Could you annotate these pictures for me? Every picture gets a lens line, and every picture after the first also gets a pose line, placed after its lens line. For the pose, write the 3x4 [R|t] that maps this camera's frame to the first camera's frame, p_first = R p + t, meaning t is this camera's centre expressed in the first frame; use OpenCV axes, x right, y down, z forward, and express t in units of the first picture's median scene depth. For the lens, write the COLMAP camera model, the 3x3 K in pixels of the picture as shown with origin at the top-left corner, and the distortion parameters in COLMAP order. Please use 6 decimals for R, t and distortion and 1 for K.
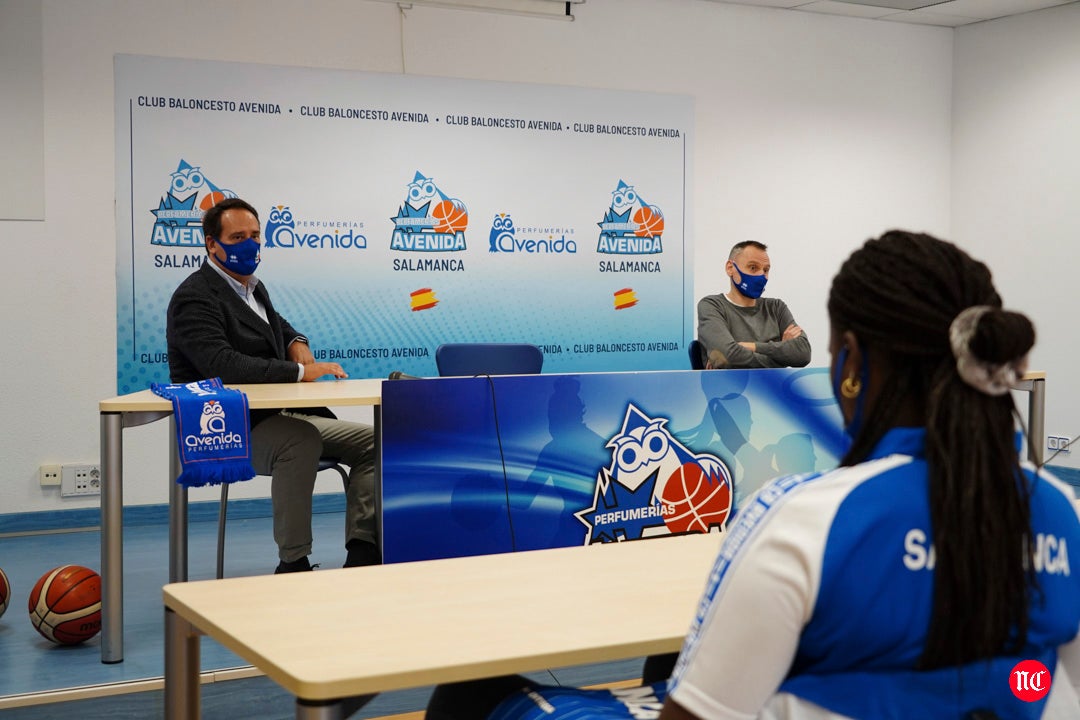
lens RADIAL K [[1457.1, 0, 540.0], [0, 1457.1, 360.0], [0, 0, 1]] dist [0.026527, -0.079233]
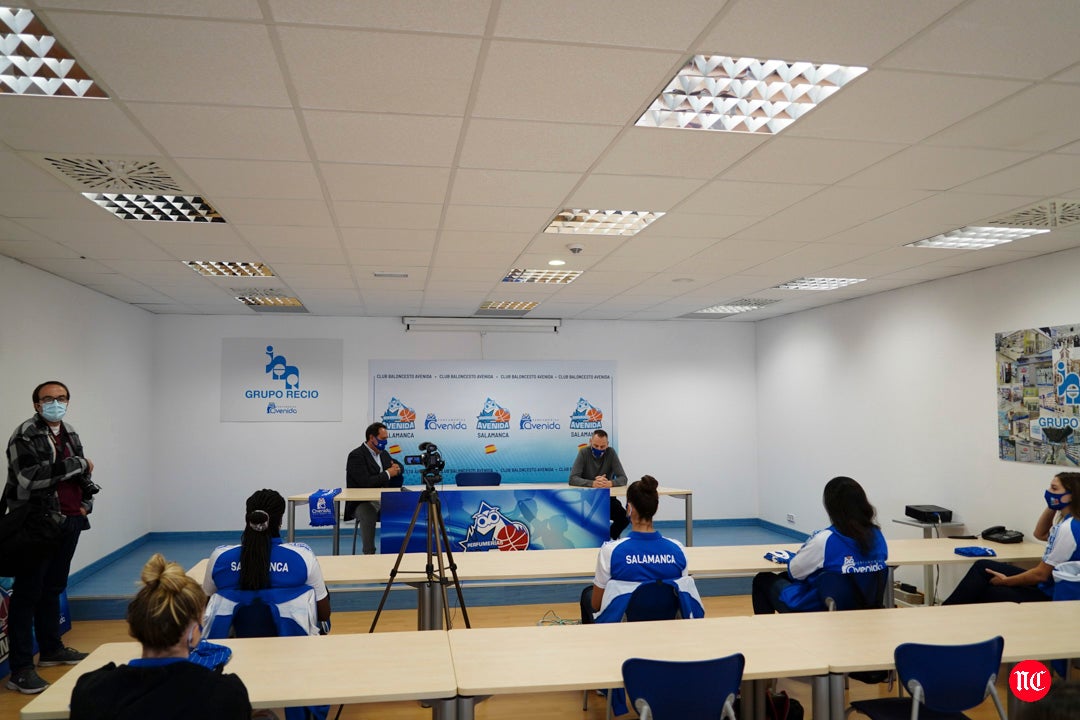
lens RADIAL K [[758.1, 0, 540.0], [0, 758.1, 360.0], [0, 0, 1]] dist [-0.039539, 0.001082]
pose [[0.947371, -0.021856, -0.319392, 0.454771], [-0.013031, 0.994207, -0.106688, -0.060994], [0.319874, 0.105235, 0.941598, -0.225566]]
